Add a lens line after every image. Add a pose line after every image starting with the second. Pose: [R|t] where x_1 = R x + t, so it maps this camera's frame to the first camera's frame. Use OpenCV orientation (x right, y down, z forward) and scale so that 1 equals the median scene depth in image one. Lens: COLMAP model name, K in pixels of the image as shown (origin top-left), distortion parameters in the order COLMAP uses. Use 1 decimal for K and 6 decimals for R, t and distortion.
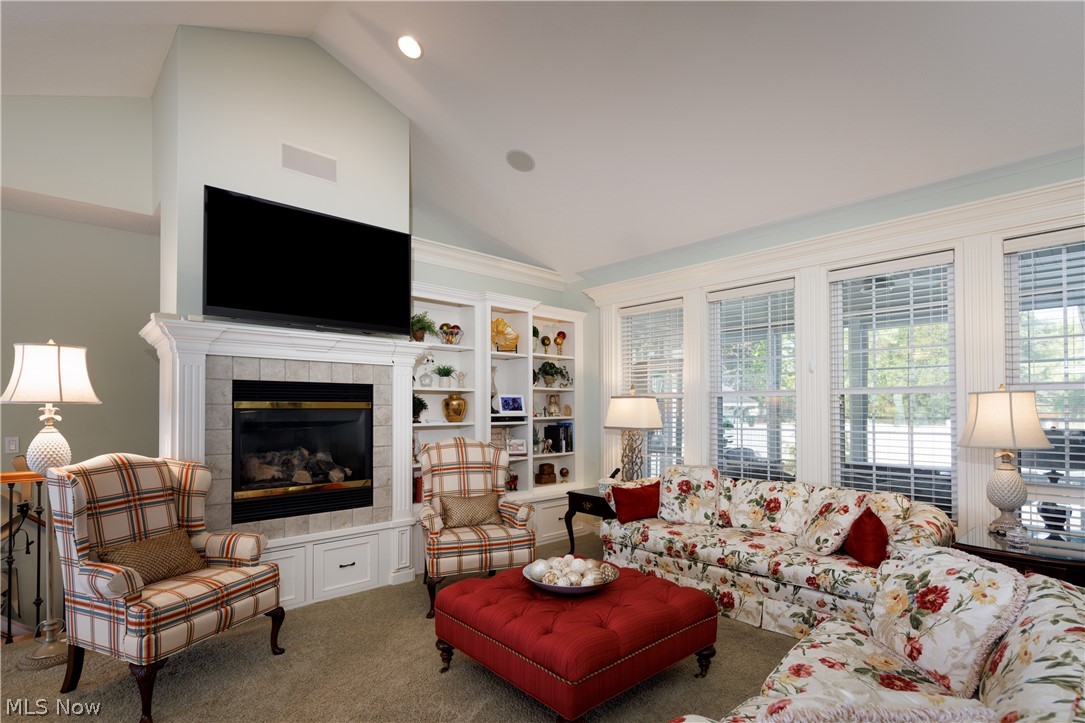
lens RADIAL K [[537.3, 0, 548.8], [0, 537.3, 404.9], [0, 0, 1]] dist [-0.000915, -0.001989]
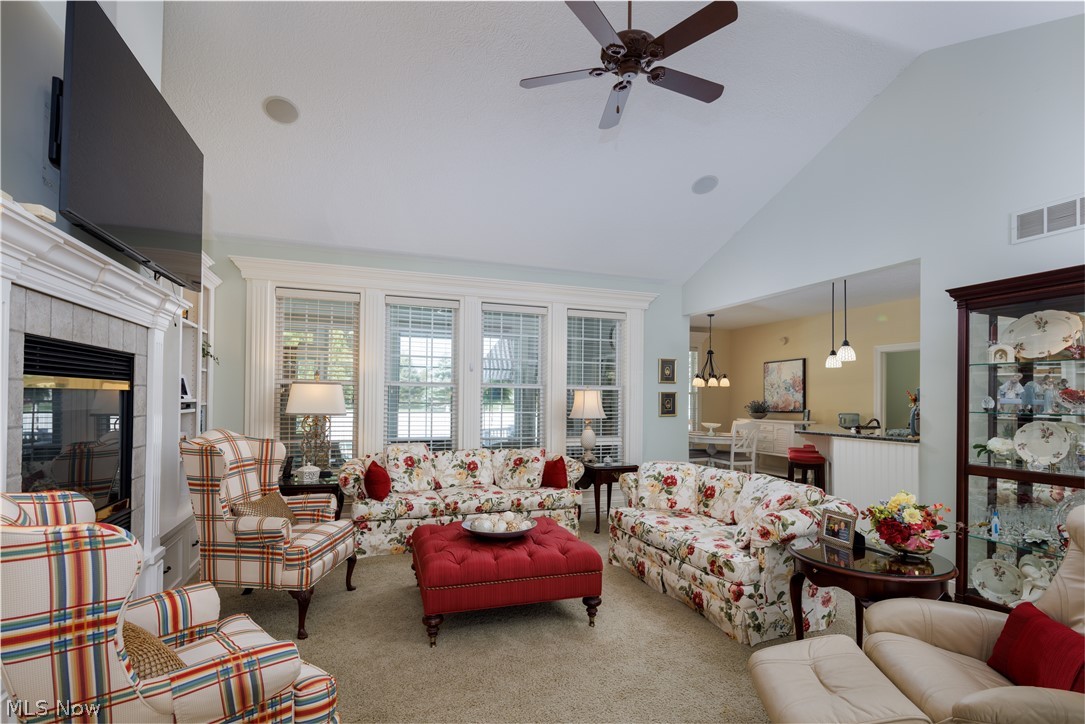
lens RADIAL K [[537.3, 0, 544.2], [0, 537.3, 399.8], [0, 0, 1]] dist [-0.000915, -0.001989]
pose [[0.396033, 0.003477, 0.918230, -0.737962], [-0.016038, 0.999866, 0.003131, 0.007929], [-0.918096, -0.015966, 0.396036, 0.271879]]
